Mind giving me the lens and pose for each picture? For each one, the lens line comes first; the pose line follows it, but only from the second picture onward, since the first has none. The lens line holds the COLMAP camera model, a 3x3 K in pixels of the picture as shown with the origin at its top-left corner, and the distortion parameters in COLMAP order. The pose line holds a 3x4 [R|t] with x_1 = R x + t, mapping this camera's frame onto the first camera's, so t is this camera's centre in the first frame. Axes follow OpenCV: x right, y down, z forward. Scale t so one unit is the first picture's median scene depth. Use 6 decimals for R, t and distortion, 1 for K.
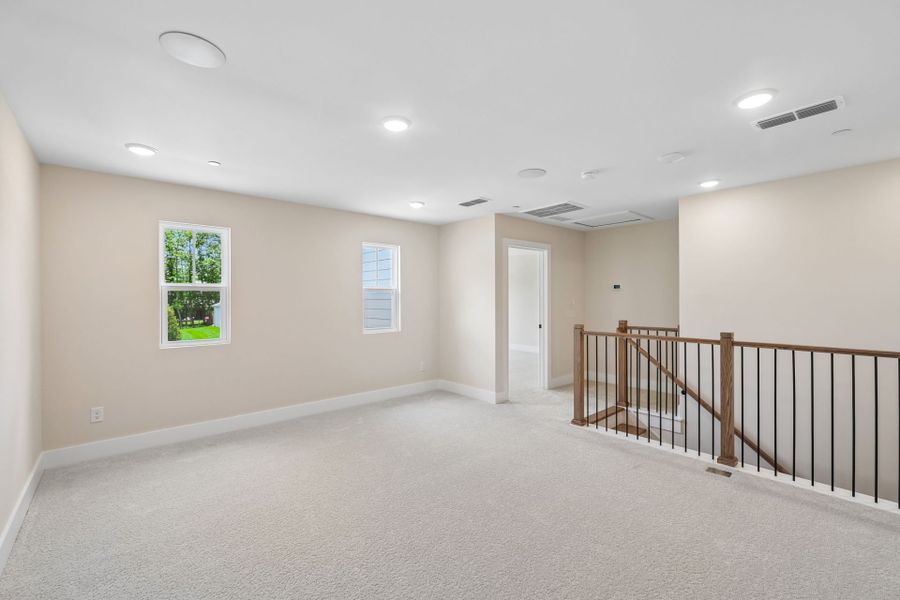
lens RADIAL K [[379.3, 0, 451.1], [0, 379.3, 295.1], [0, 0, 1]] dist [0.000166, 0.000075]
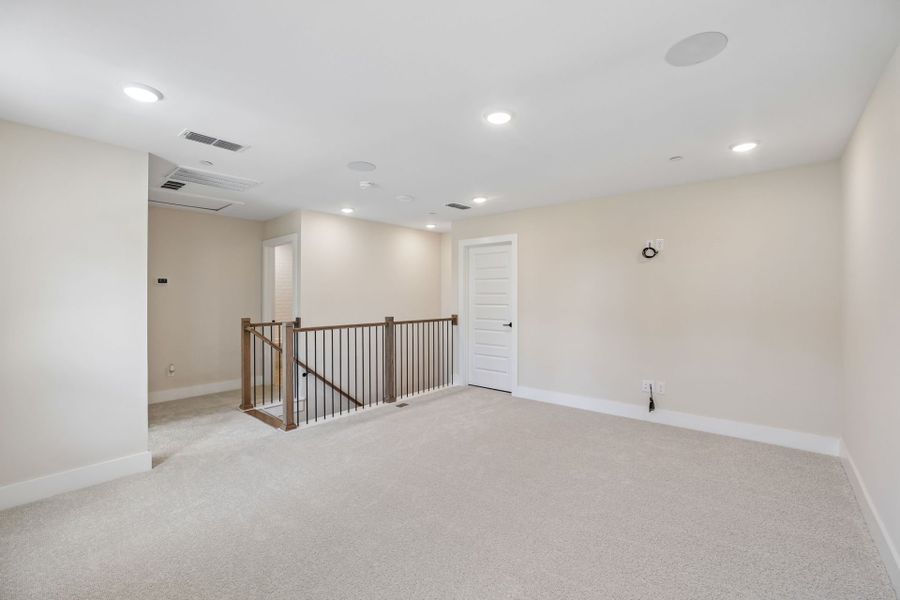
lens RADIAL K [[379.3, 0, 451.1], [0, 379.3, 295.1], [0, 0, 1]] dist [0.000166, 0.000075]
pose [[-0.108519, 0.000934, 0.994094, -0.703051], [-0.006091, 0.999980, -0.001605, 0.009215], [-0.994076, -0.006229, -0.108512, 0.776962]]
